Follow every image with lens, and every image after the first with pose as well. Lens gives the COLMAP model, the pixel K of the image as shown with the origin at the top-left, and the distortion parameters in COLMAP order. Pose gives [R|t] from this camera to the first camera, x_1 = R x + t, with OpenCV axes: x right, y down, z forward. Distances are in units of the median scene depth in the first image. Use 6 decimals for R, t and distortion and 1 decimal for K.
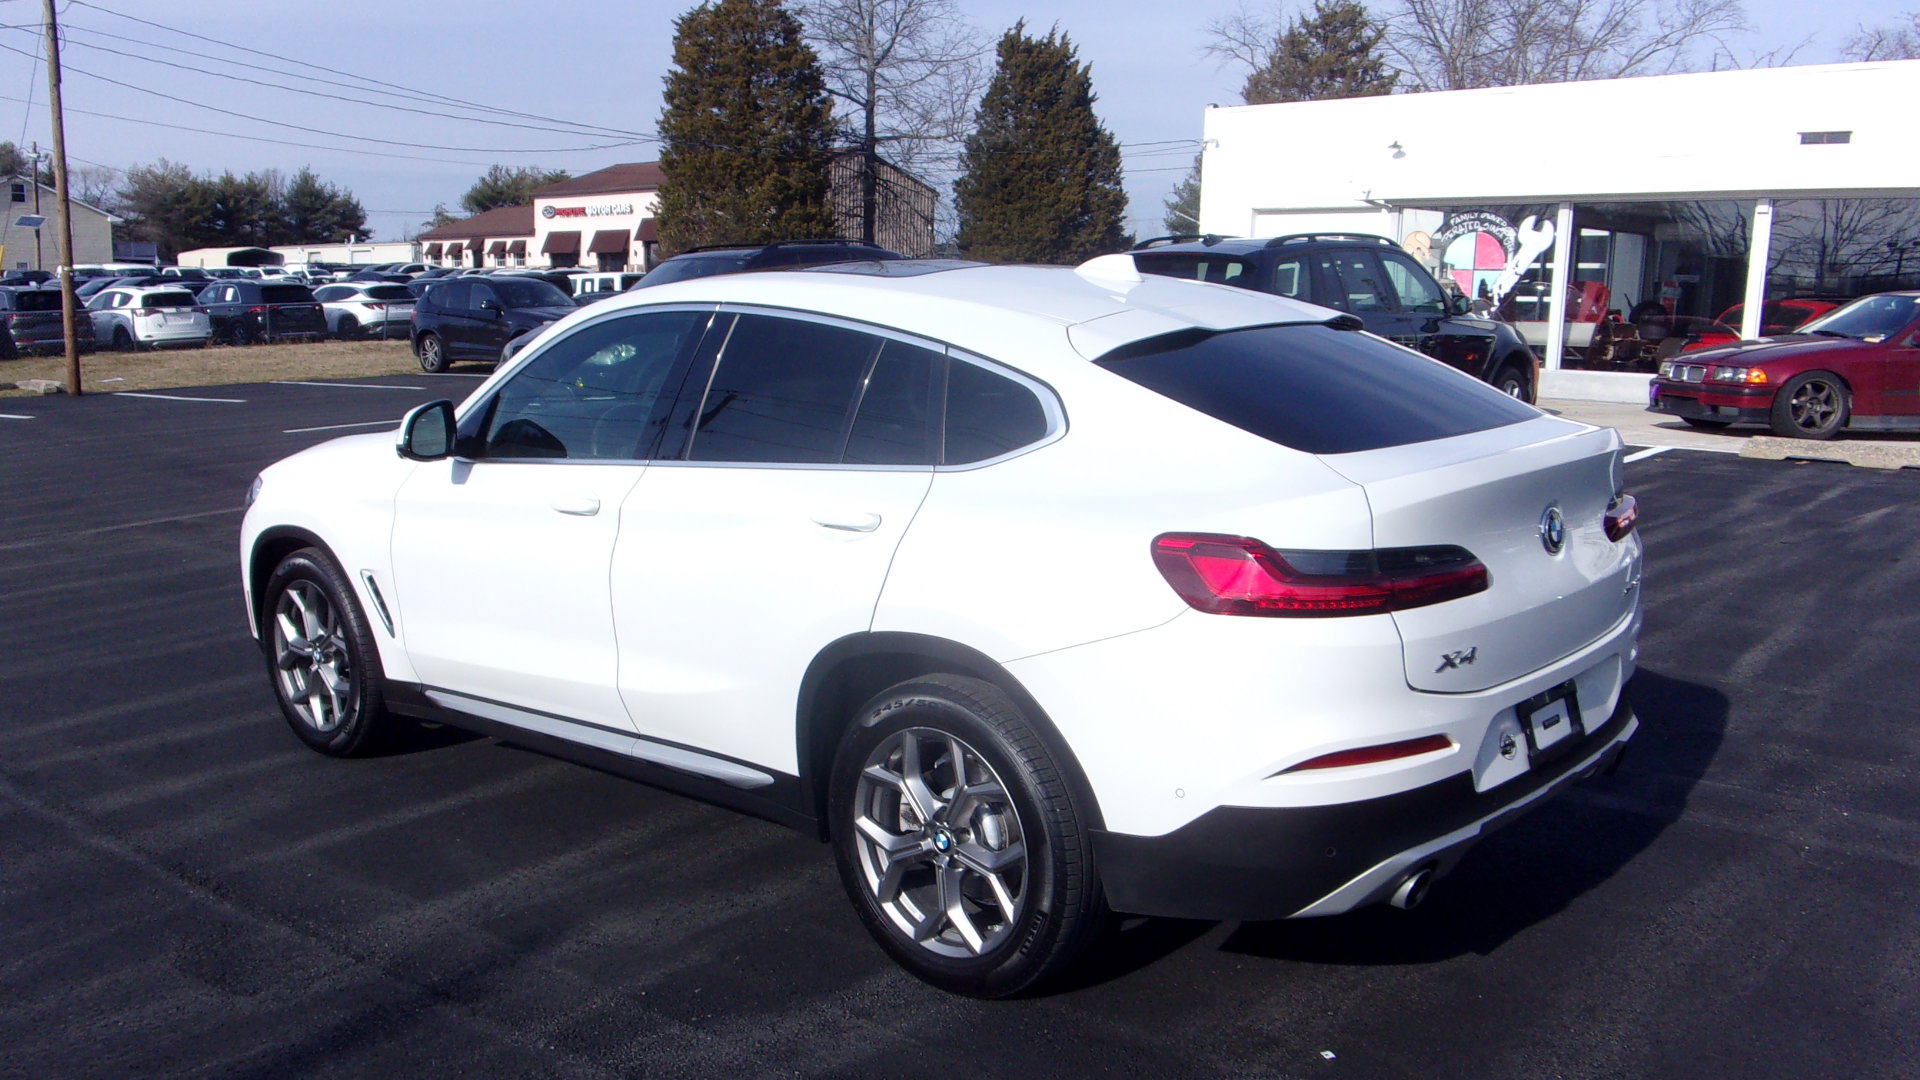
lens RADIAL K [[1679.3, 0, 960.0], [0, 1679.3, 540.0], [0, 0, 1]] dist [-0.009052, 0.004658]
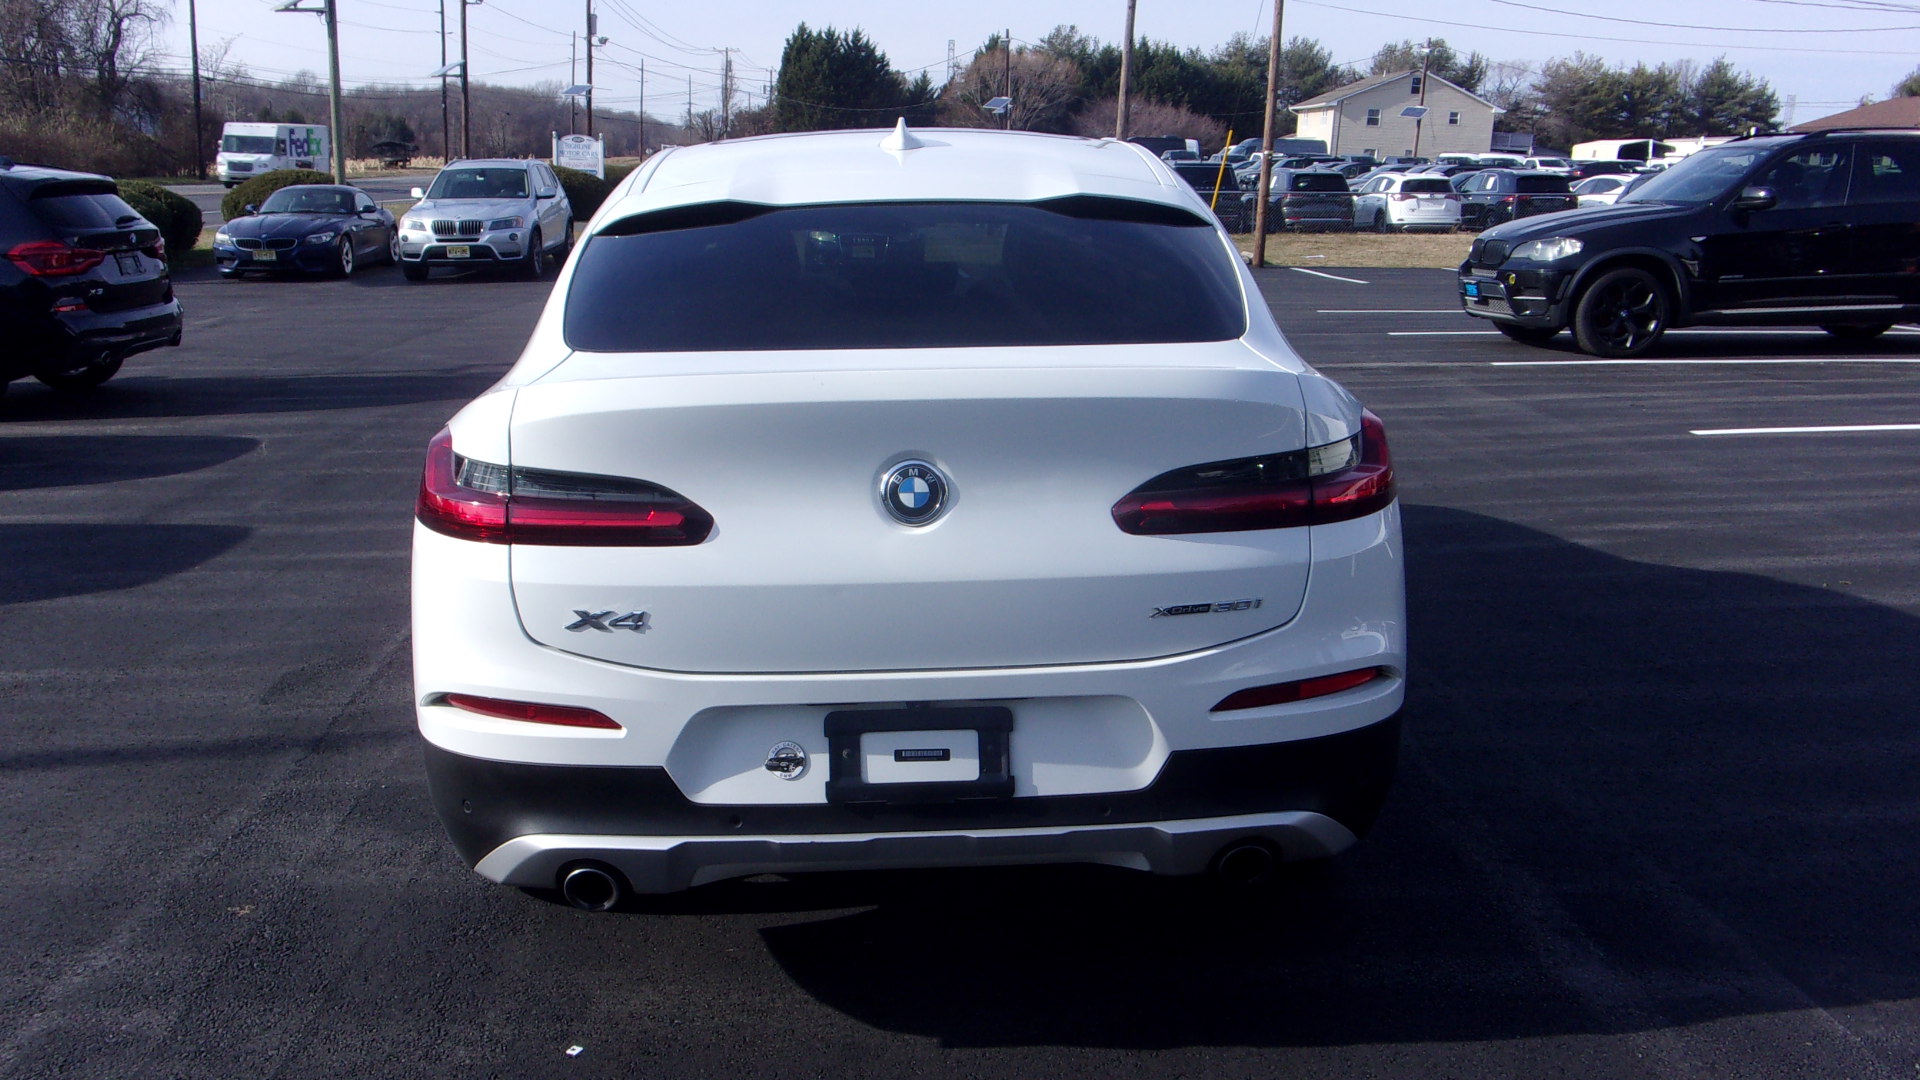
lens RADIAL K [[1676.1, 0, 944.1], [0, 1676.1, 516.5], [0, 0, 1]] dist [0.019904, 0.006900]
pose [[0.709711, 0.168917, -0.683942, 0.097972], [-0.136651, 0.985399, 0.101569, -0.007749], [0.691112, 0.021376, 0.722431, 0.057746]]
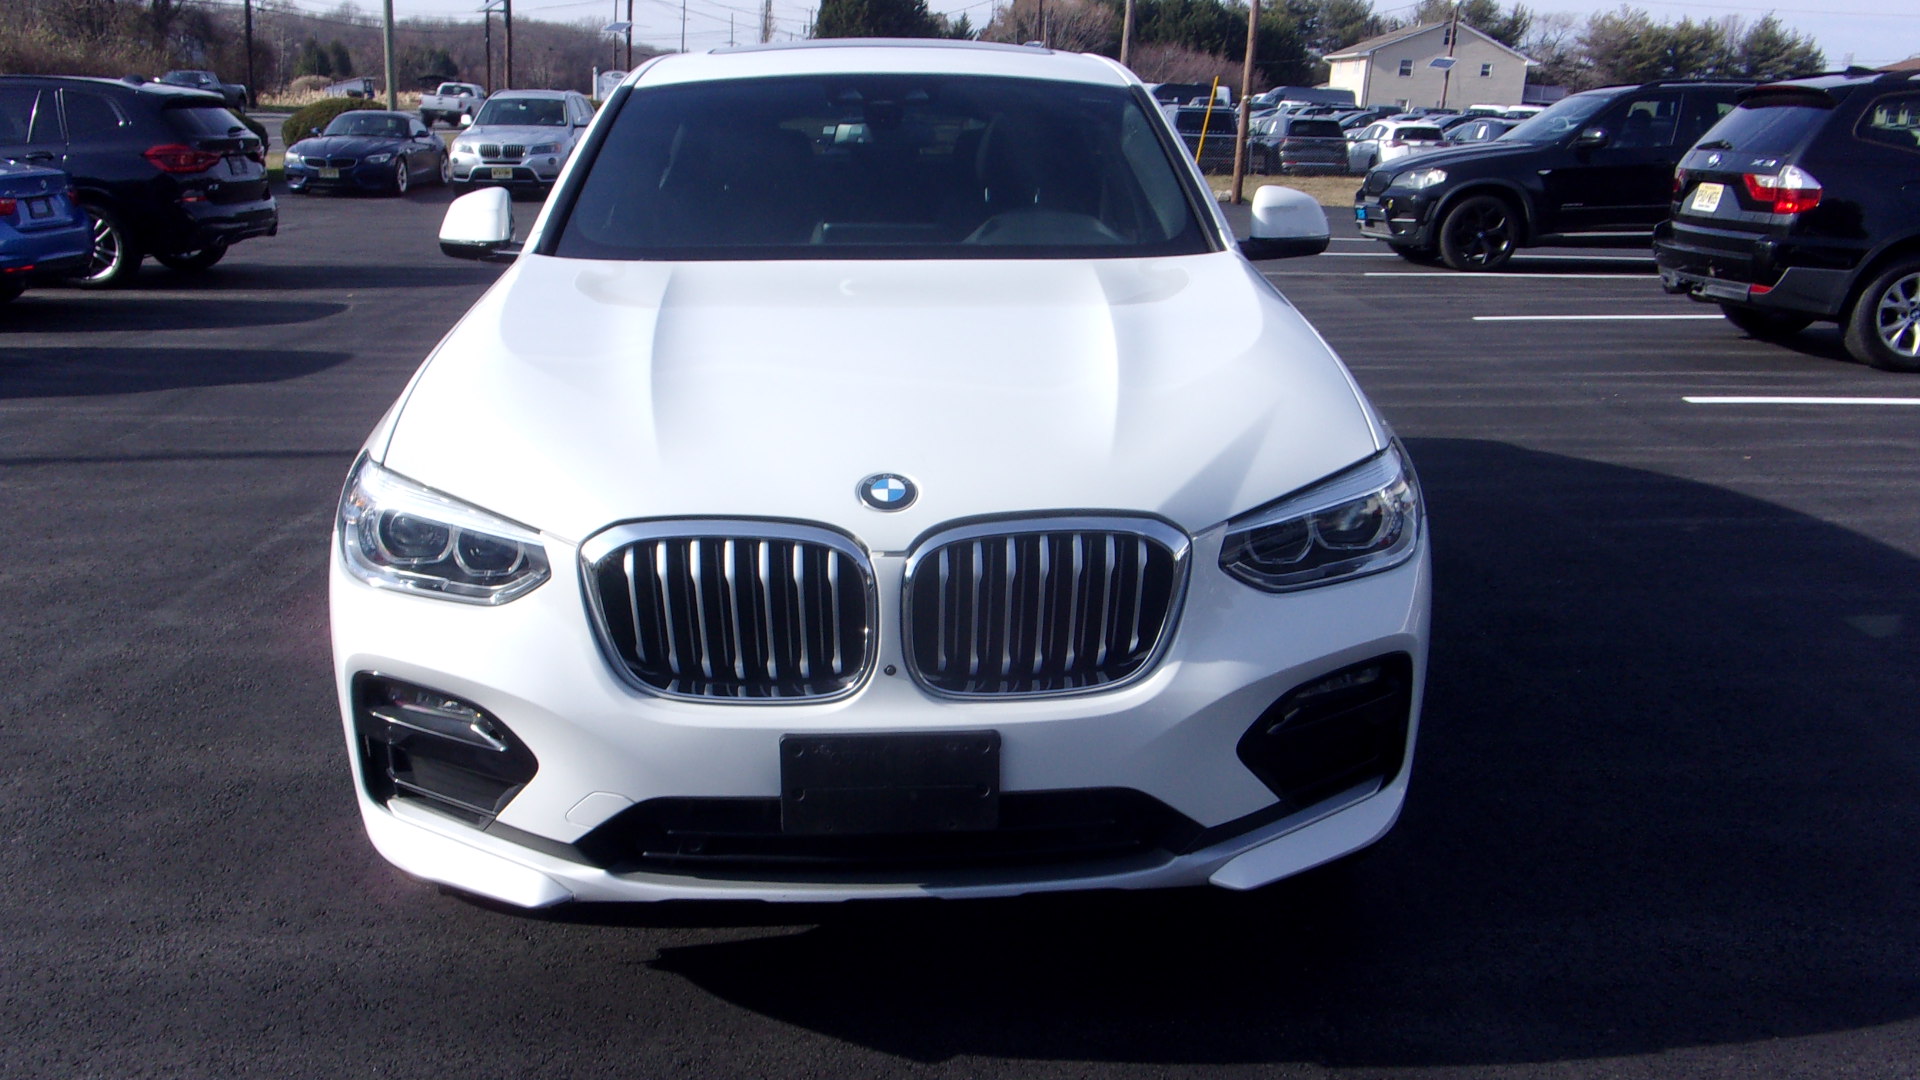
lens RADIAL K [[1650.2, 0, 949.9], [0, 1650.2, 534.8], [0, 0, 1]] dist [0.026163, -0.004995]
pose [[0.695508, 0.215279, -0.685510, 0.171895], [-0.155899, 0.976546, 0.148504, 0.000748], [0.701402, 0.003585, 0.712757, 0.015285]]
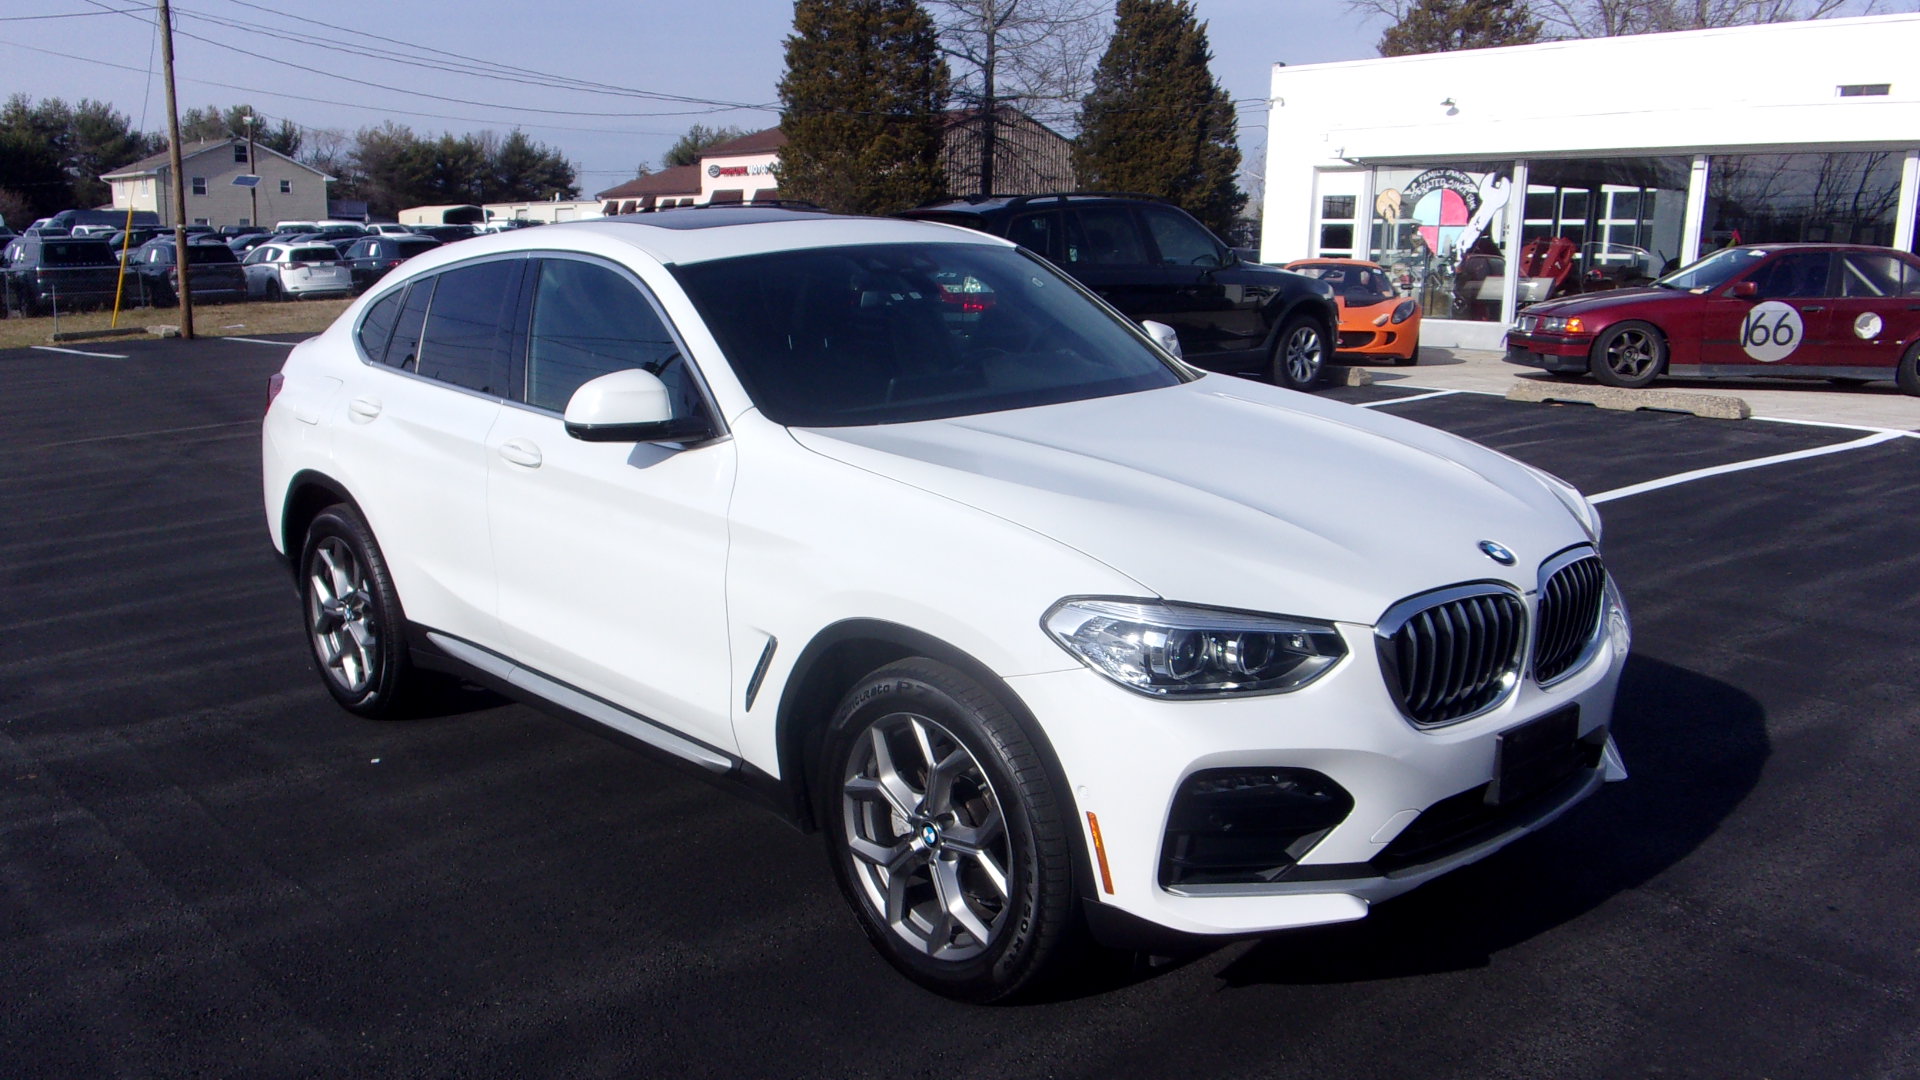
lens RADIAL K [[1657.4, 0, 946.4], [0, 1657.4, 538.3], [0, 0, 1]] dist [0.011794, 0.002096]
pose [[0.992980, 0.020809, -0.116436, 0.097326], [-0.017778, 0.999477, 0.027010, 0.007105], [0.116937, -0.024751, 0.992831, -0.043384]]
